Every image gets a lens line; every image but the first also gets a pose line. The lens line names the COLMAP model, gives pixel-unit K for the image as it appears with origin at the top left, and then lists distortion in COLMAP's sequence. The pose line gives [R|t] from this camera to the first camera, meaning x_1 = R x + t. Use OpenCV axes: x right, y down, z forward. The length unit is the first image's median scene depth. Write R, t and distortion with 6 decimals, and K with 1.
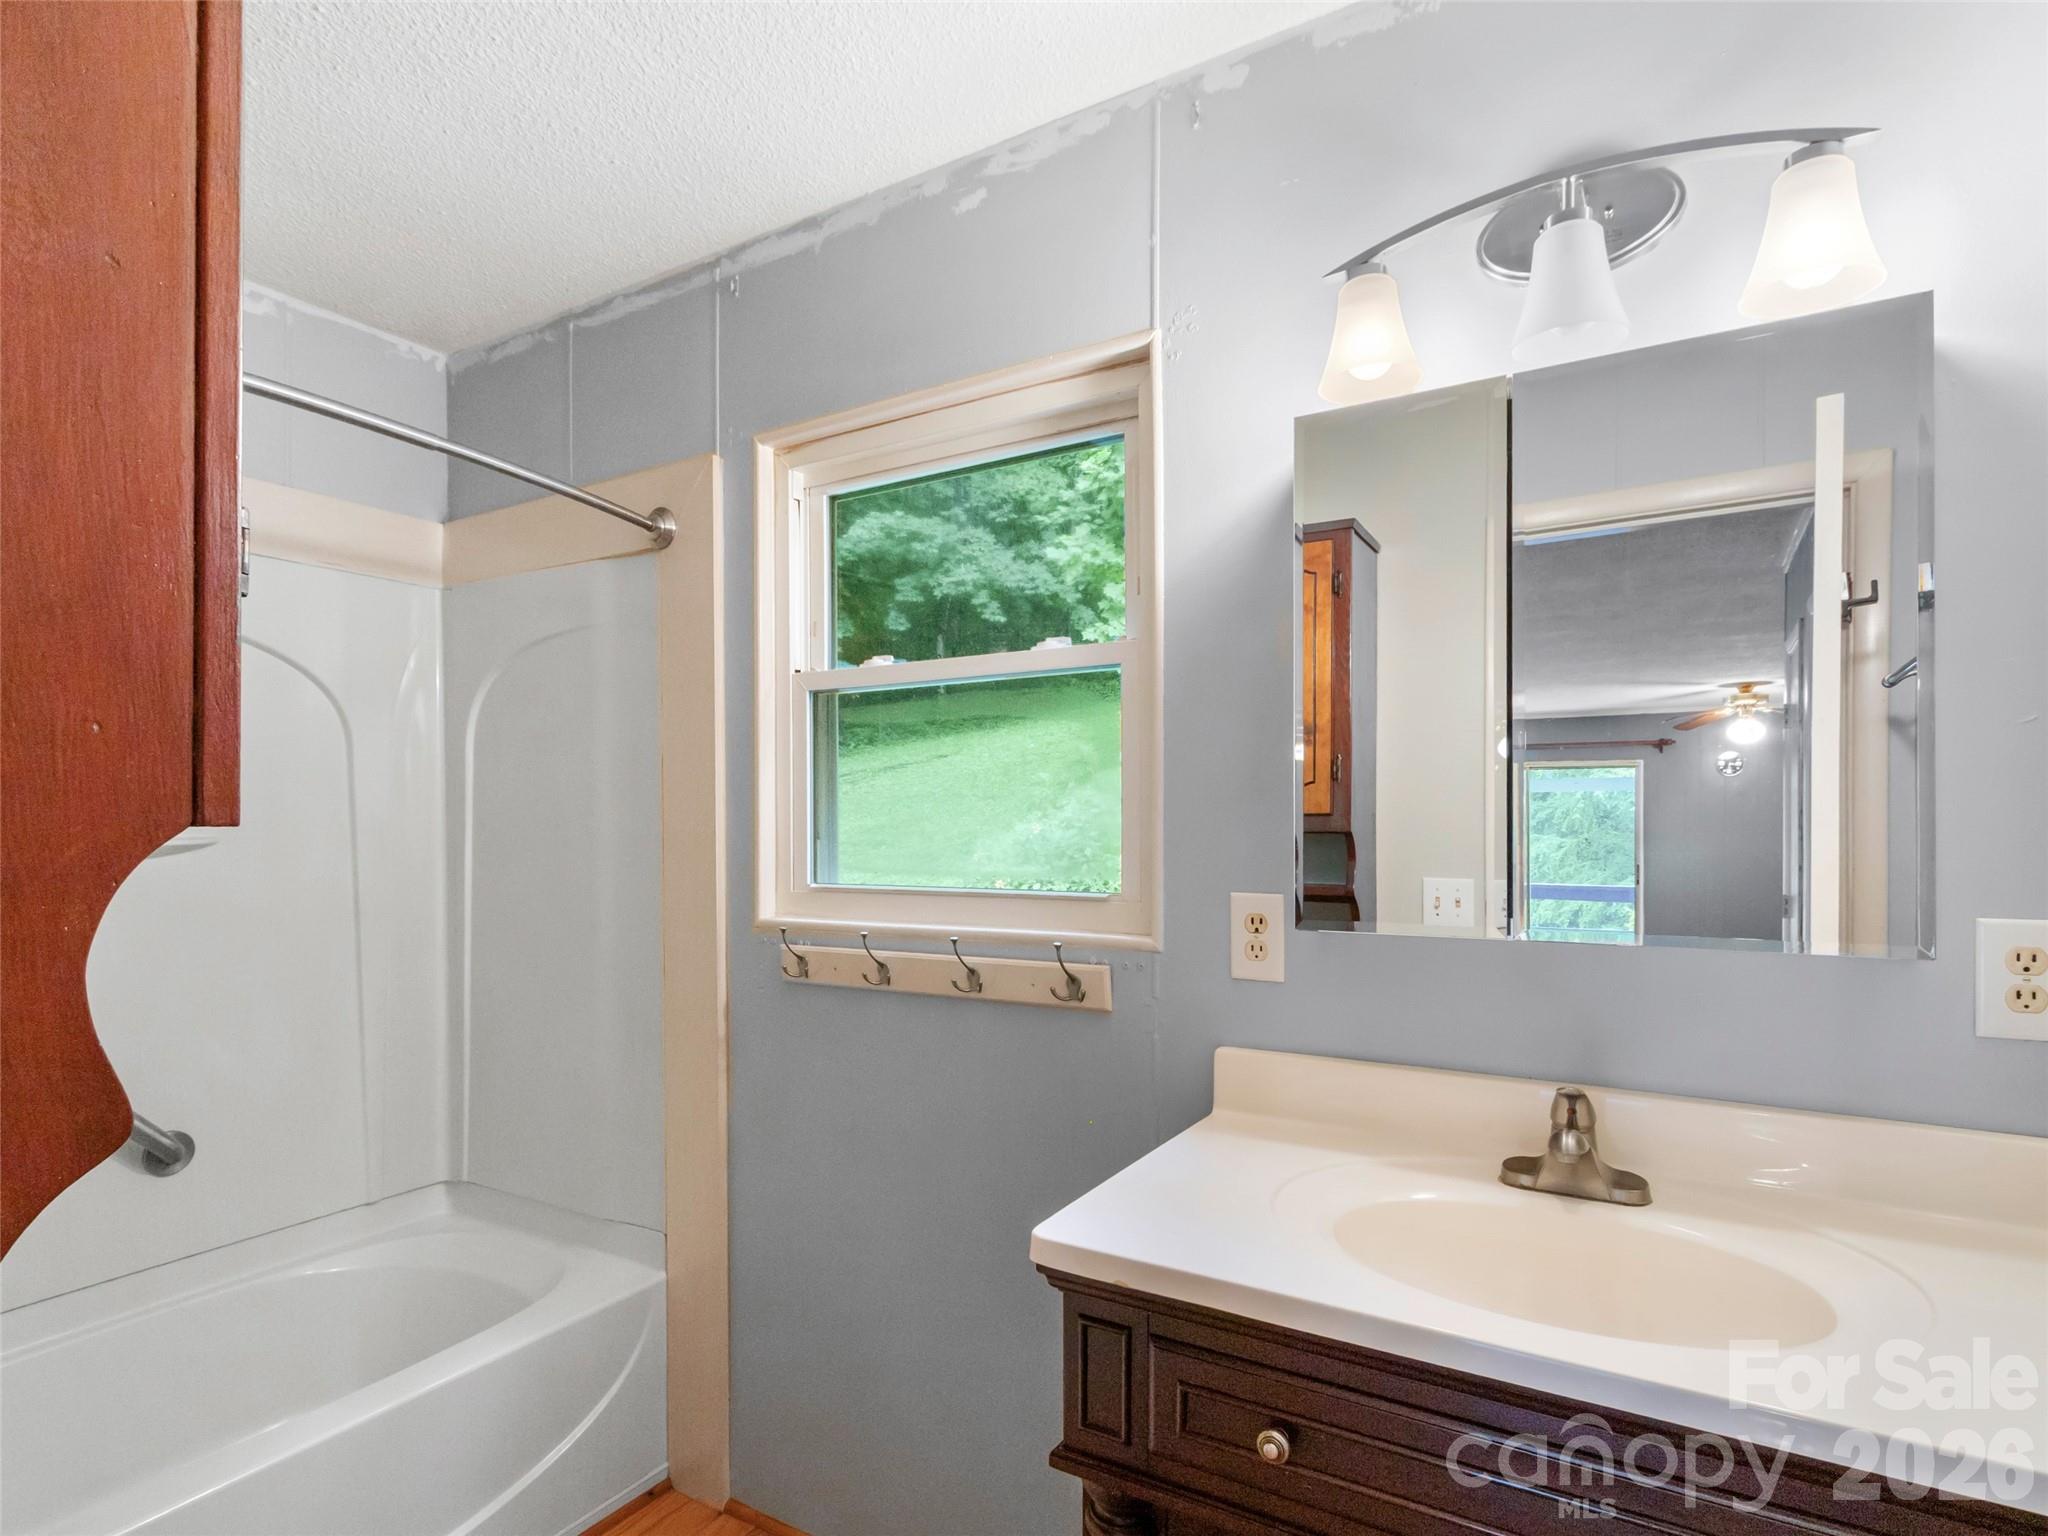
lens RADIAL K [[1052.2, 0, 1008.8], [0, 1052.2, 786.1], [0, 0, 1]] dist [0.003249, -0.000241]
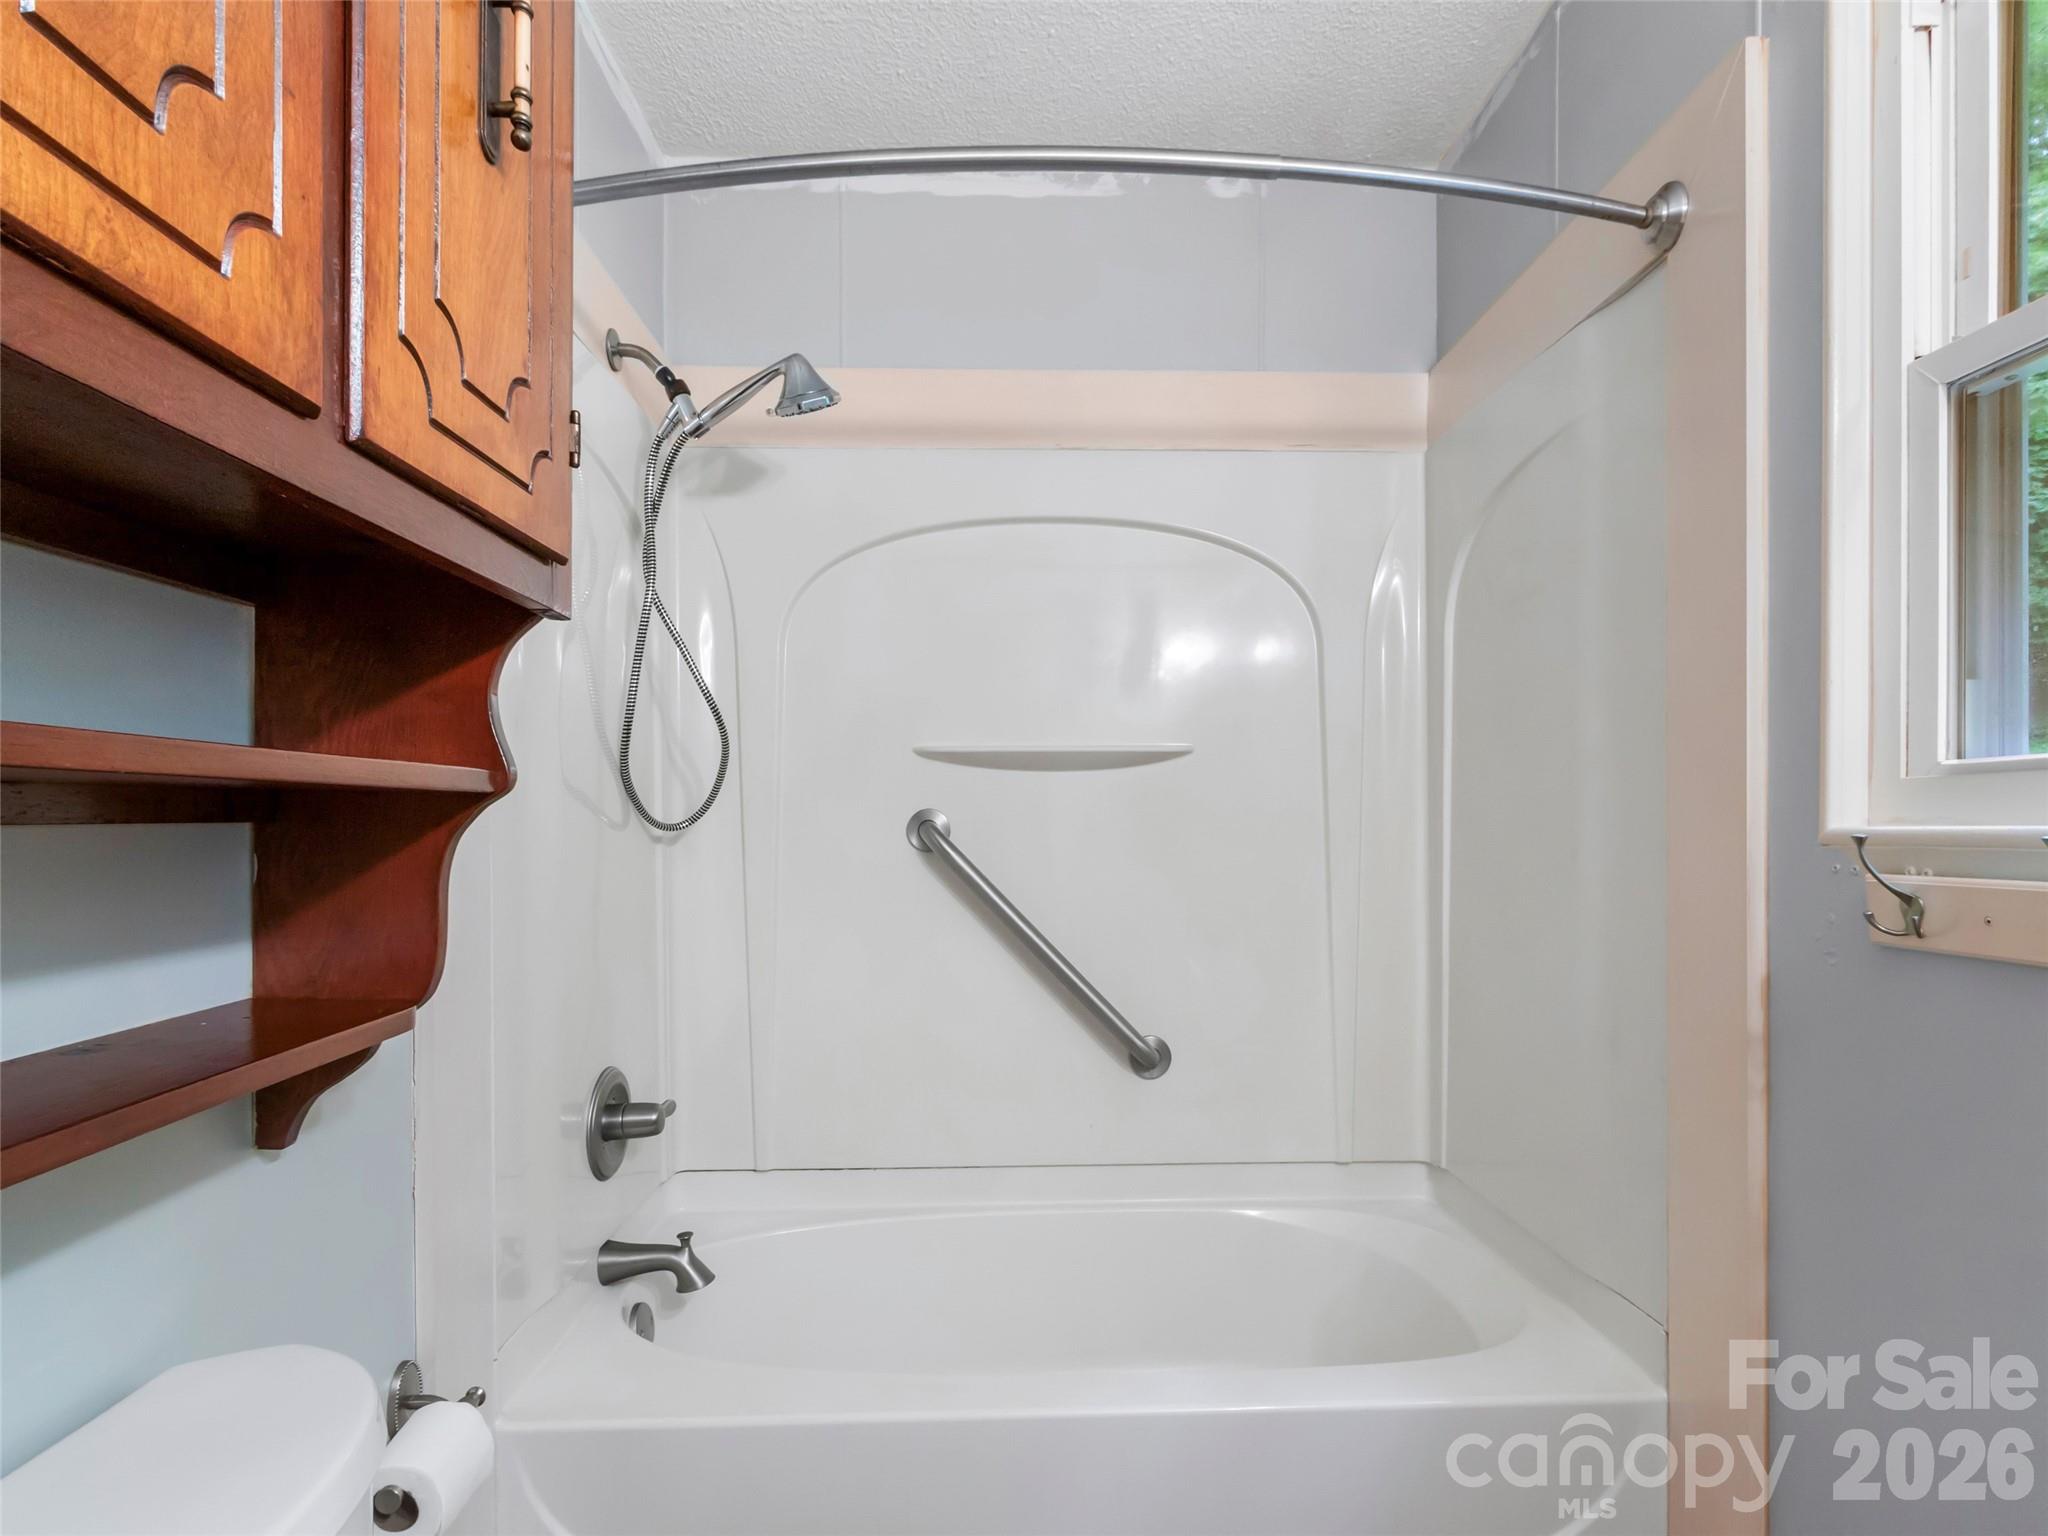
lens RADIAL K [[1098.2, 0, 1019.7], [0, 1098.2, 827.7], [0, 0, 1]] dist [0.001249, 0.000285]
pose [[0.544408, 0.006857, -0.838793, 0.012872], [0.031149, 0.999112, 0.028384, 0.091533], [0.838242, -0.041580, 0.543711, 0.320984]]
